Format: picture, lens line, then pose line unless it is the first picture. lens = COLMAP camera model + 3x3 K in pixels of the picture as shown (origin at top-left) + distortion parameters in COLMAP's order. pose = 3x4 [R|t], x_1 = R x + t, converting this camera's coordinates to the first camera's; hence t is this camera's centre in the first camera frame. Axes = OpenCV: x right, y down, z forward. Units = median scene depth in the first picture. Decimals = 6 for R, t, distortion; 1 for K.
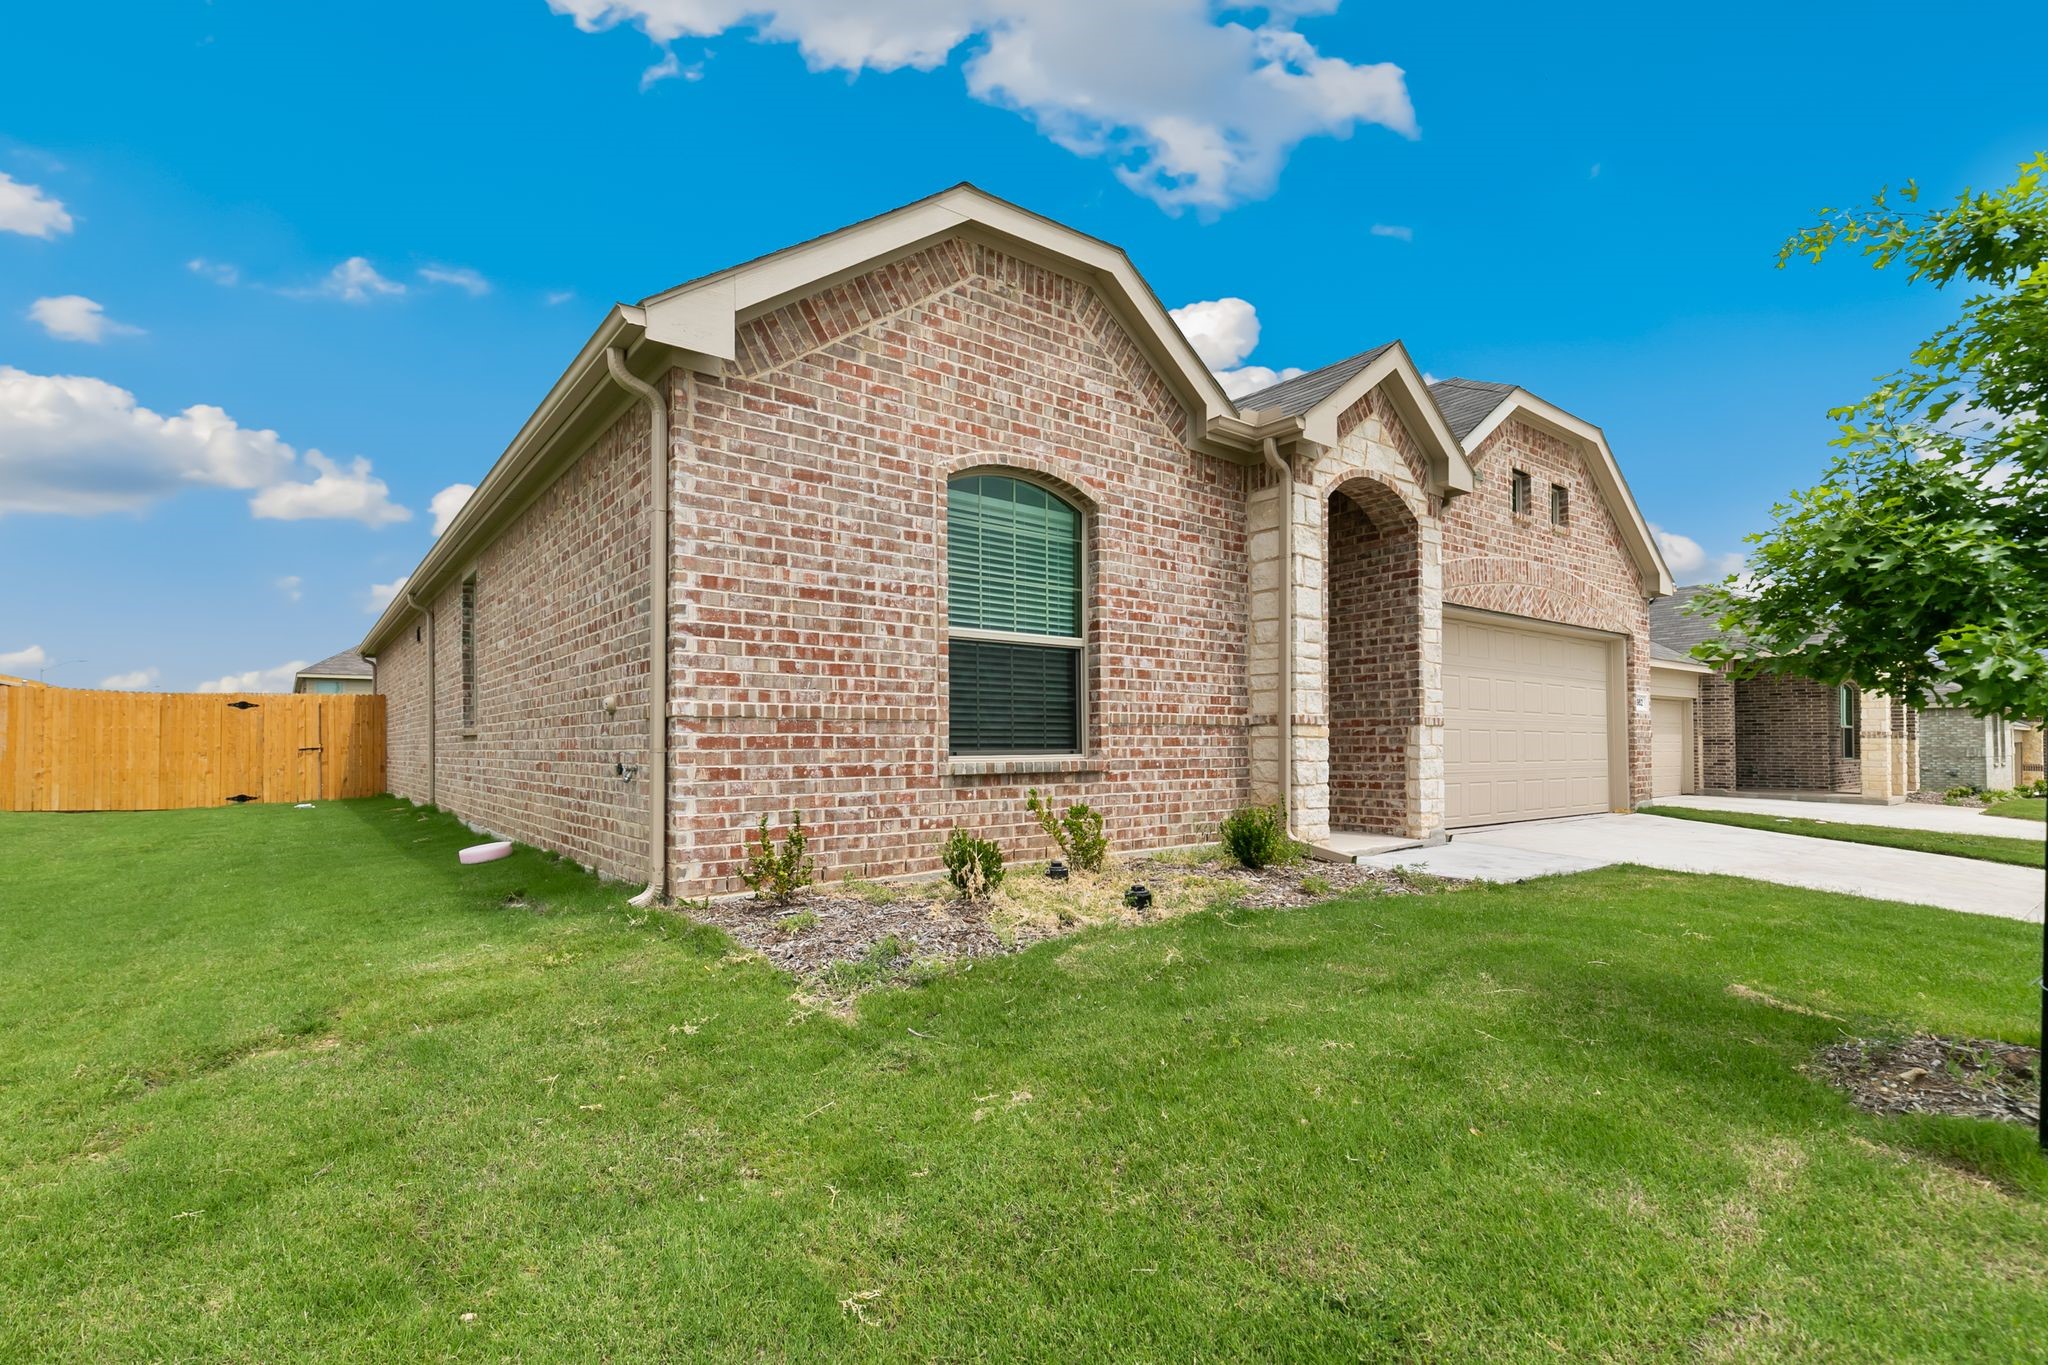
lens RADIAL K [[970.1, 0, 1007.9], [0, 970.1, 744.6], [0, 0, 1]] dist [0.007343, 0.000275]
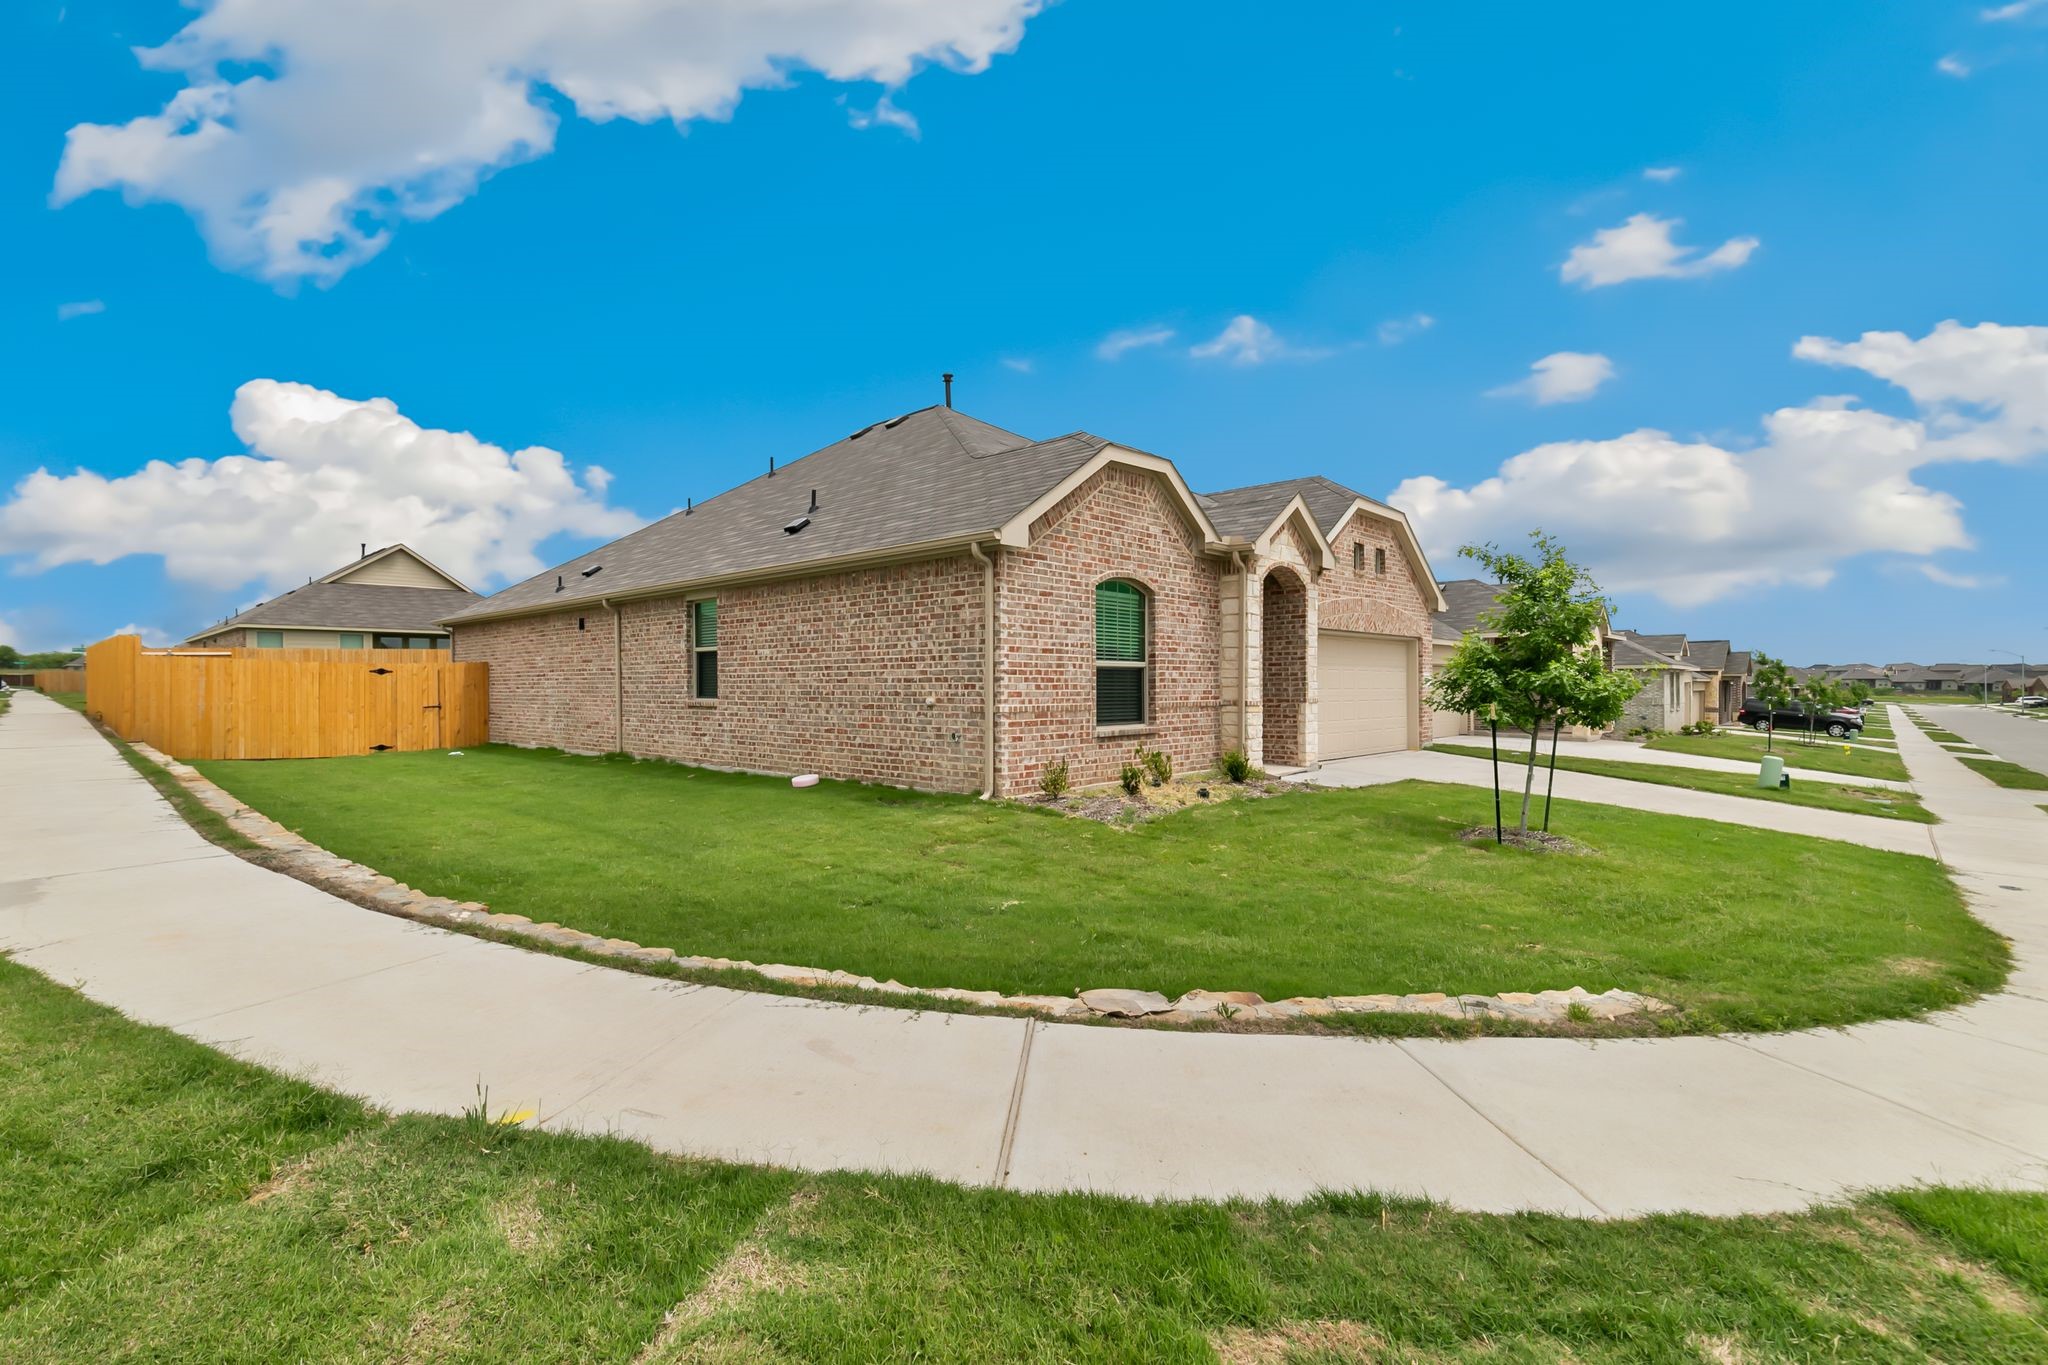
lens RADIAL K [[935.6, 0, 1020.9], [0, 935.6, 712.4], [0, 0, 1]] dist [-0.001035, 0.000105]
pose [[0.988121, -0.002609, 0.153653, -0.436496], [-0.001821, 0.999587, 0.028680, -0.063302], [-0.153664, -0.028619, 0.987709, -0.749931]]
